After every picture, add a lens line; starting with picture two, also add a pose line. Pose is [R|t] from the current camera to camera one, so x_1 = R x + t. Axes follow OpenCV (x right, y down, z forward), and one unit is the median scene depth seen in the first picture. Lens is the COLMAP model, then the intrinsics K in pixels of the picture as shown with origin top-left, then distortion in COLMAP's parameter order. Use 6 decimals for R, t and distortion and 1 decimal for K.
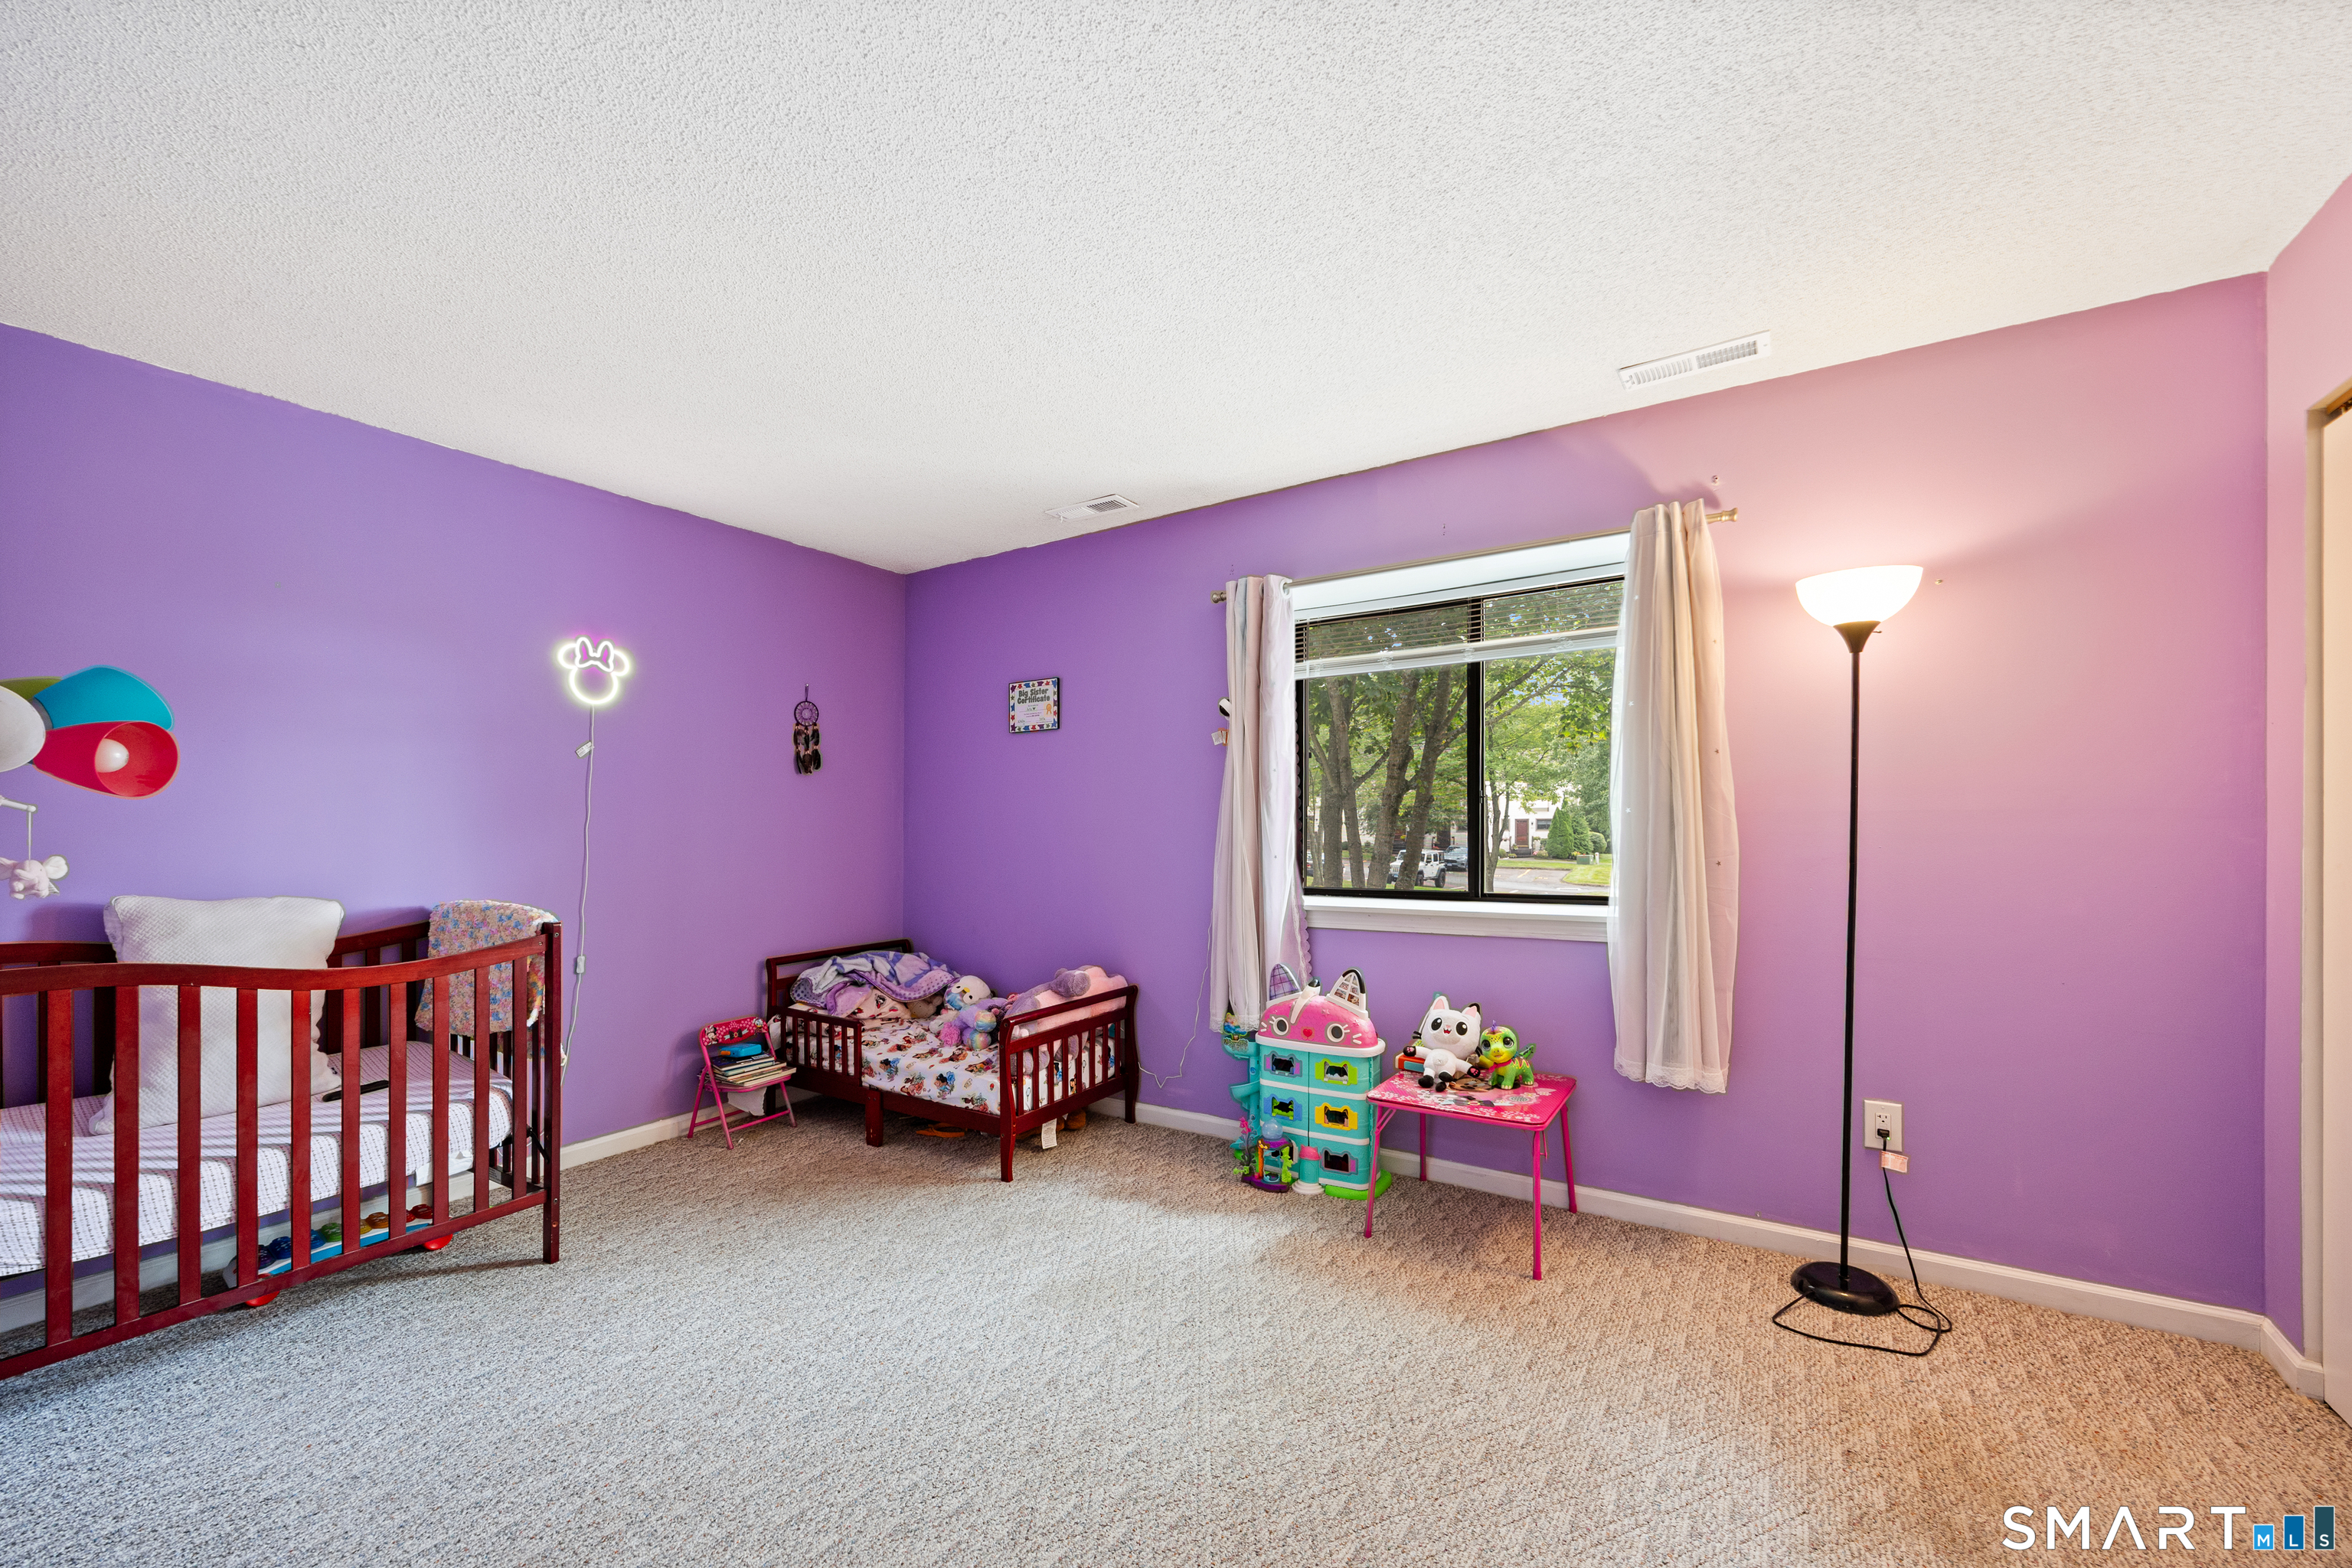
lens RADIAL K [[919.9, 0, 1194.3], [0, 919.9, 802.5], [0, 0, 1]] dist [-0.000525, 0.001000]
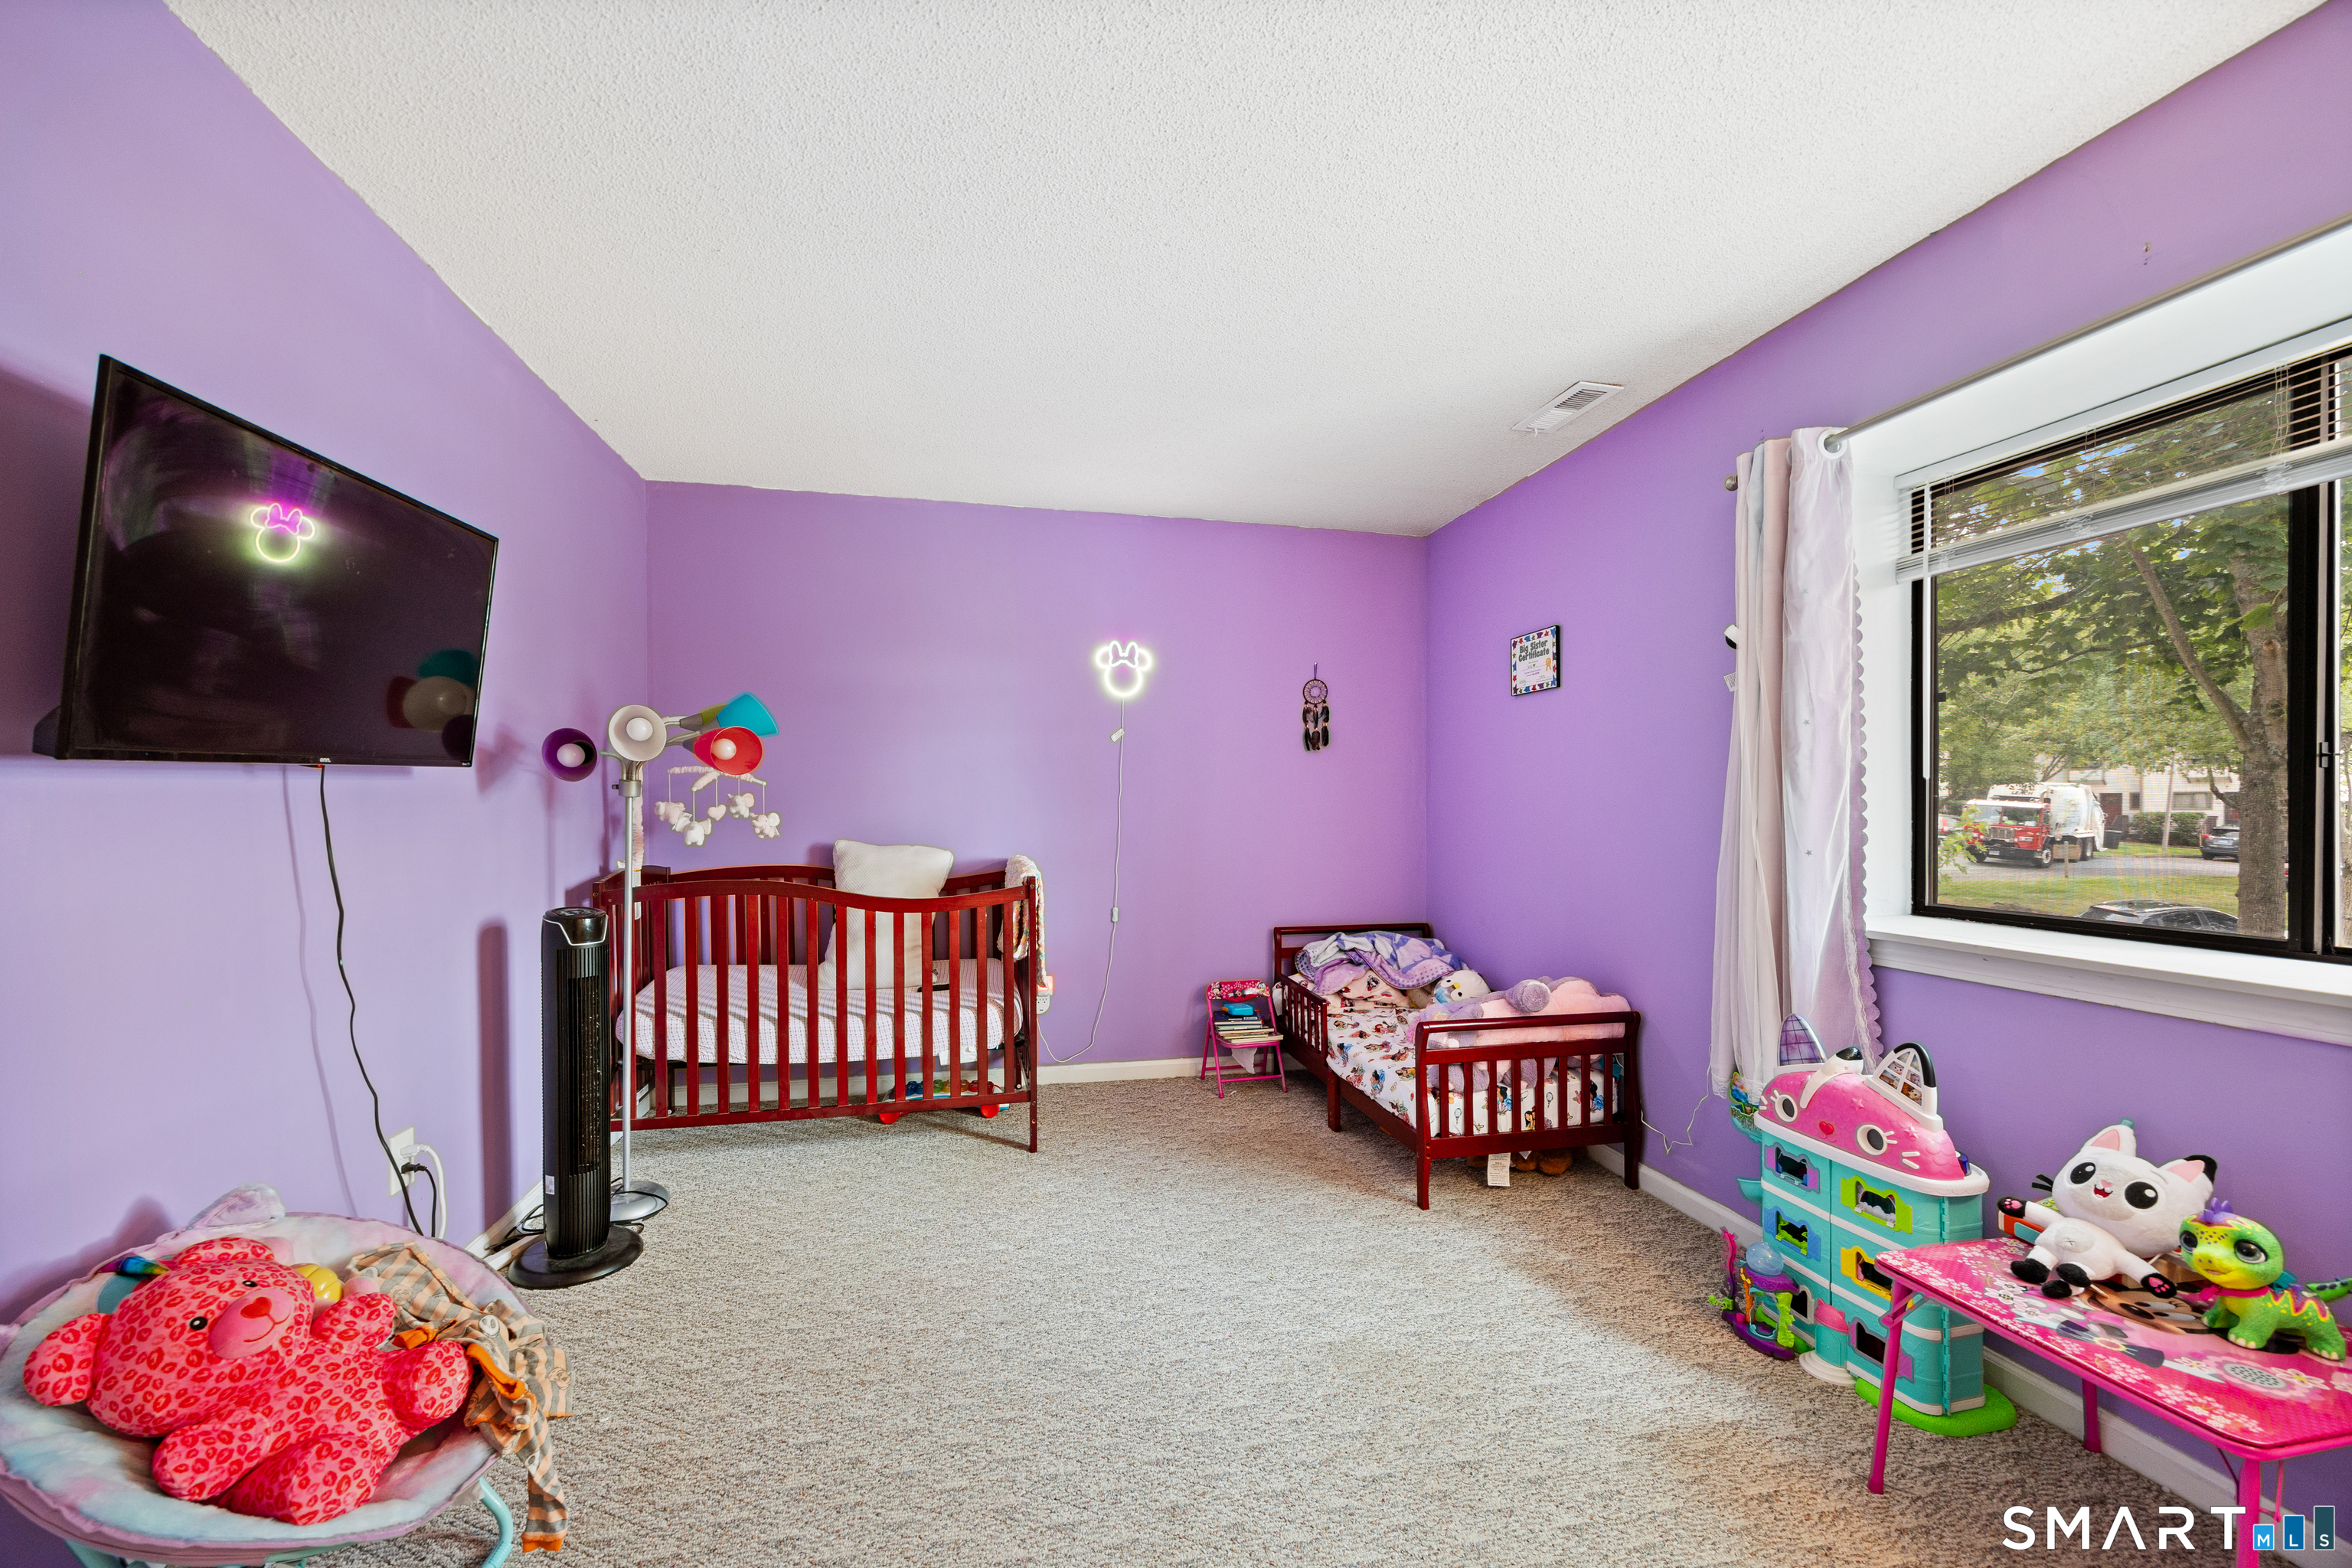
lens RADIAL K [[919.9, 0, 1179.3], [0, 919.9, 793.0], [0, 0, 1]] dist [-0.000525, 0.001000]
pose [[0.705102, 0.002187, -0.709103, 0.252739], [0.005213, 0.999952, 0.008267, 0.008269], [0.709087, -0.009526, 0.705057, 0.222585]]
